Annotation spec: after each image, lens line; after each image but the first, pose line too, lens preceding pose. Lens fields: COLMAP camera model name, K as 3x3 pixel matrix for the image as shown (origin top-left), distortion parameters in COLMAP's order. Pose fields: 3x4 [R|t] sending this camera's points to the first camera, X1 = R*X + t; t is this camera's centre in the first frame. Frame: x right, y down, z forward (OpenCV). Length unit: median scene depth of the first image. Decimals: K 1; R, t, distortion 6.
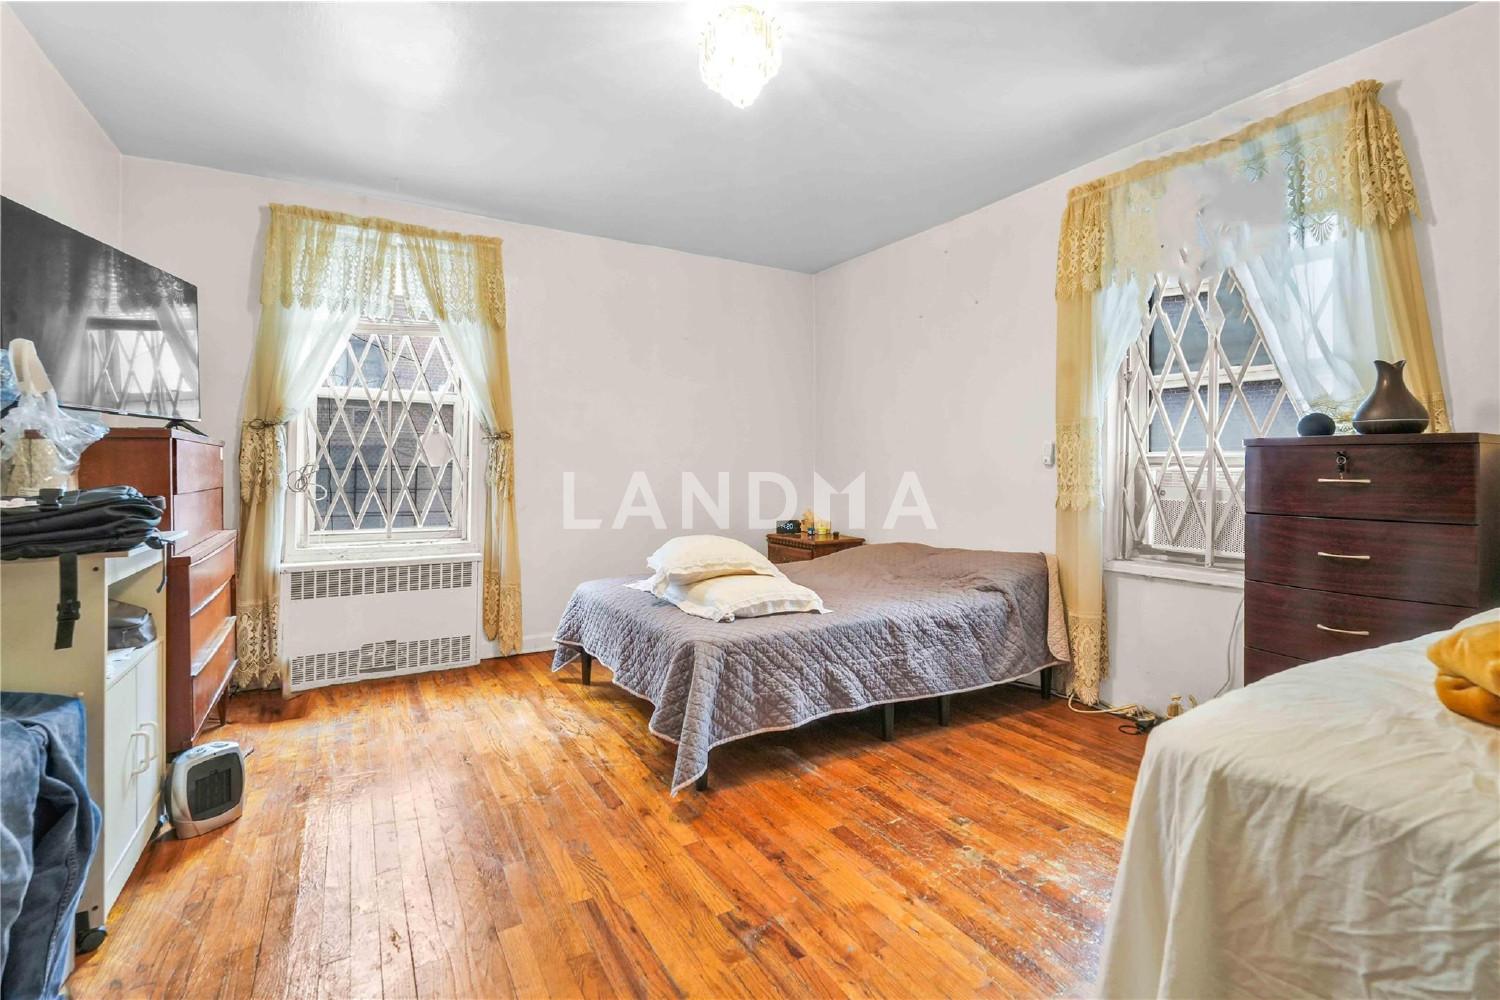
lens RADIAL K [[683.7, 0, 751.8], [0, 683.7, 460.2], [0, 0, 1]] dist [-0.012112, 0.007601]
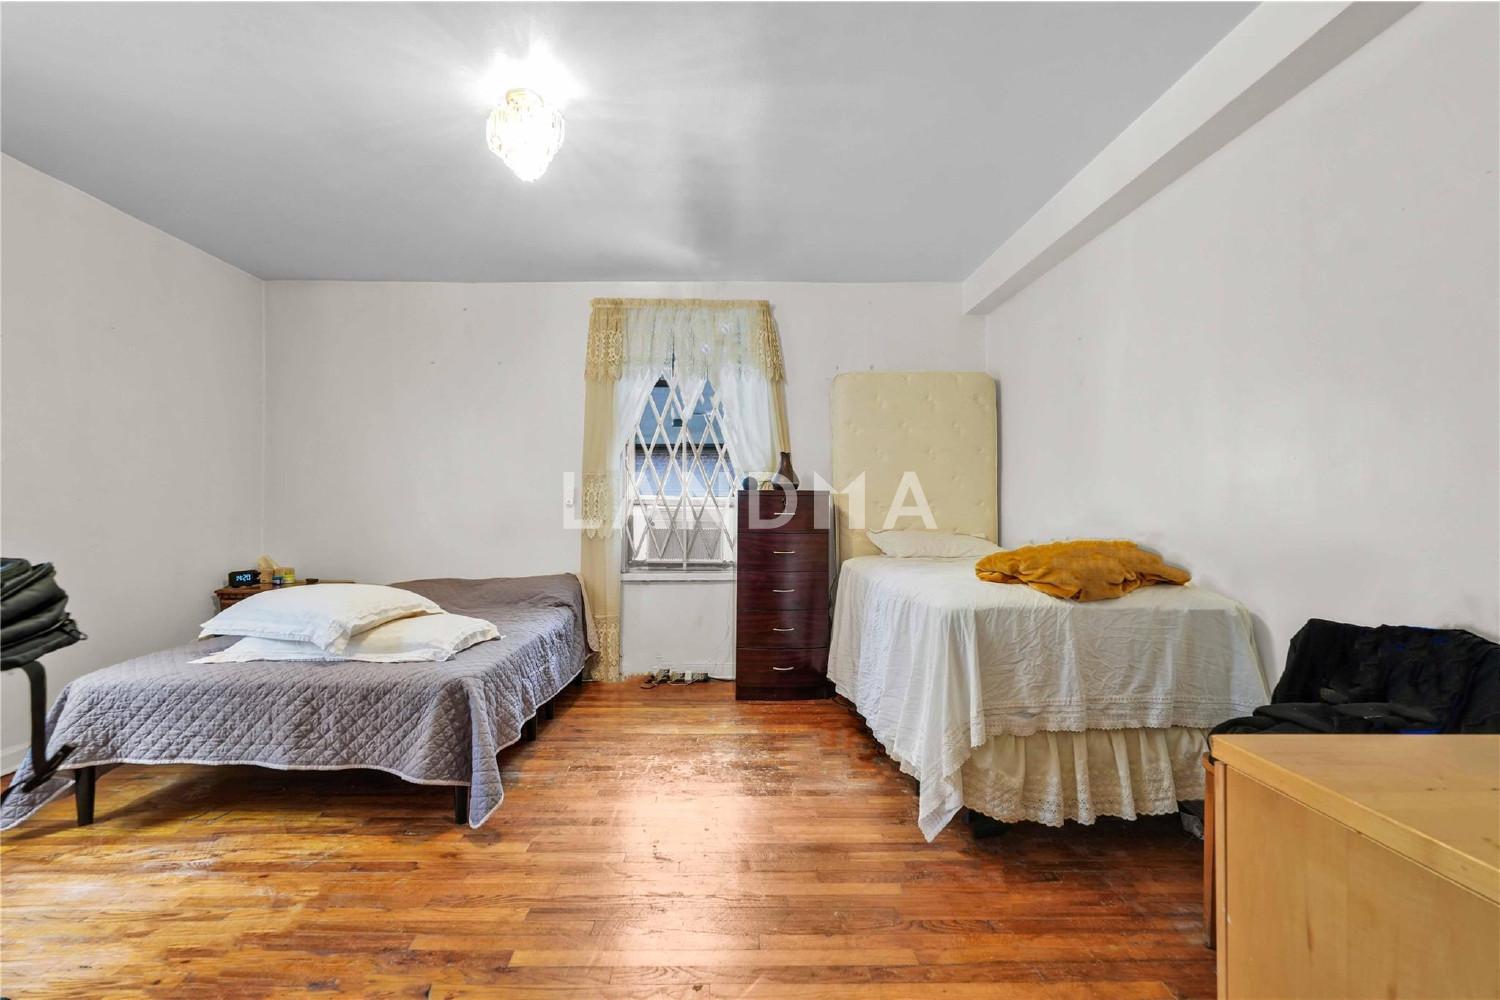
lens RADIAL K [[676.0, 0, 740.8], [0, 676.0, 502.7], [0, 0, 1]] dist [-0.017271, 0.009377]
pose [[0.485930, 0.005078, 0.873983, -0.617239], [-0.009339, 0.999956, -0.000617, 0.001080], [-0.873948, -0.007862, 0.485957, 0.124056]]
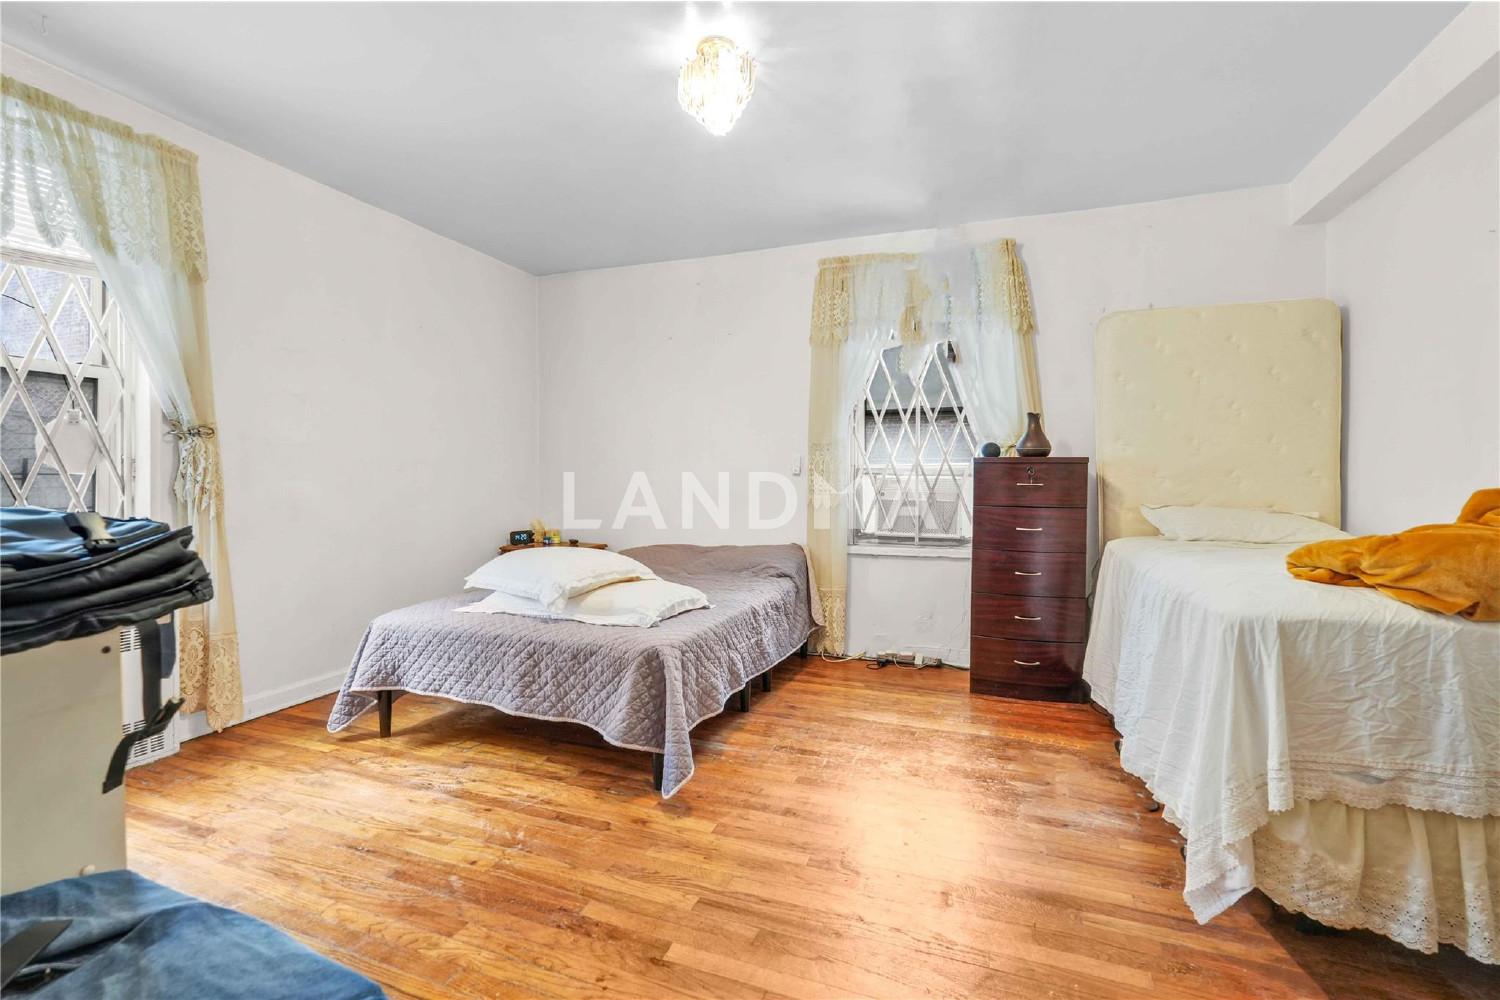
lens RADIAL K [[672.2, 0, 748.2], [0, 672.2, 485.5], [0, 0, 1]] dist [-0.015217, 0.007850]
pose [[0.774085, -0.007901, 0.633032, -0.498272], [-0.008288, 0.999710, 0.022612, 0.001199], [-0.633027, -0.022751, 0.773795, 0.118203]]
